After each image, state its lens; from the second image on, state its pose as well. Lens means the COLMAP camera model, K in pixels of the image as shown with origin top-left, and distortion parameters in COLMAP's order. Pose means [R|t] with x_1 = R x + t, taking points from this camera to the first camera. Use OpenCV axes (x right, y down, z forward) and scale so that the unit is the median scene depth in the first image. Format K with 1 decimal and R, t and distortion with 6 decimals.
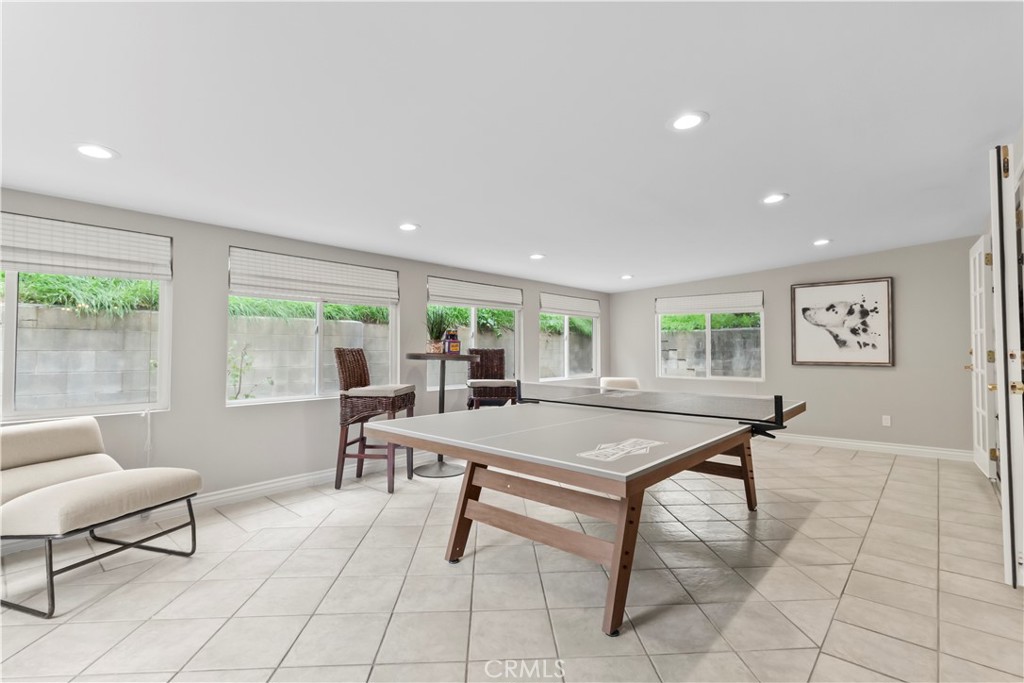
lens RADIAL K [[484.6, 0, 513.2], [0, 484.6, 342.2], [0, 0, 1]] dist [0.000045, 0.000068]
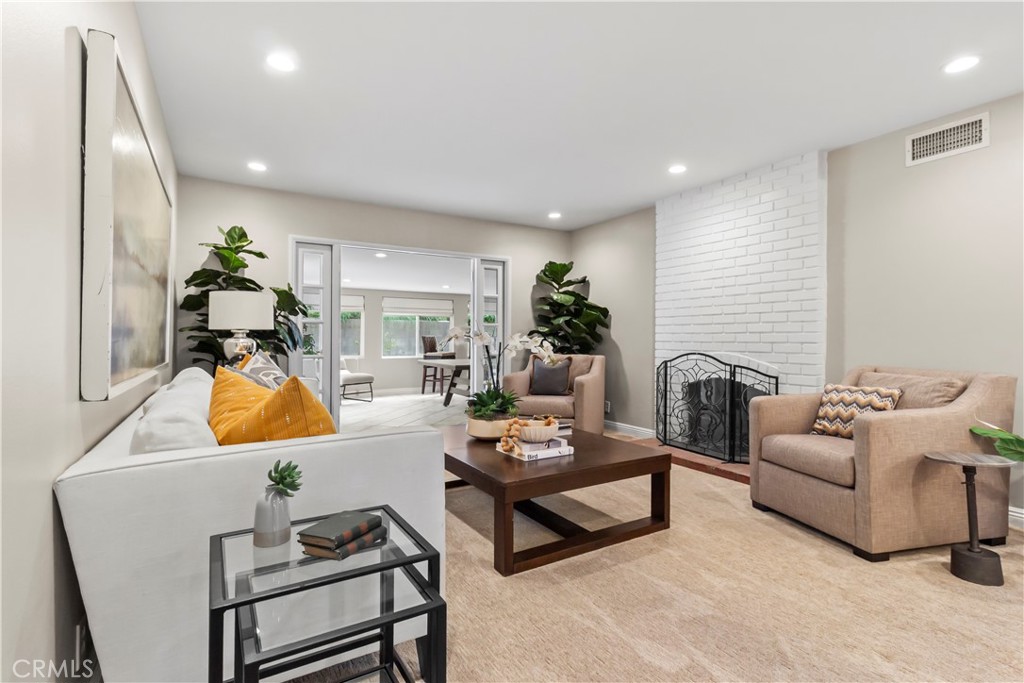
lens RADIAL K [[484.6, 0, 508.9], [0, 484.6, 333.7], [0, 0, 1]] dist [0.000045, 0.000068]
pose [[0.955102, -0.002232, -0.296268, 0.763466], [0.004739, 0.999959, 0.007743, -0.015855], [0.296239, -0.008799, 0.955073, -1.179379]]
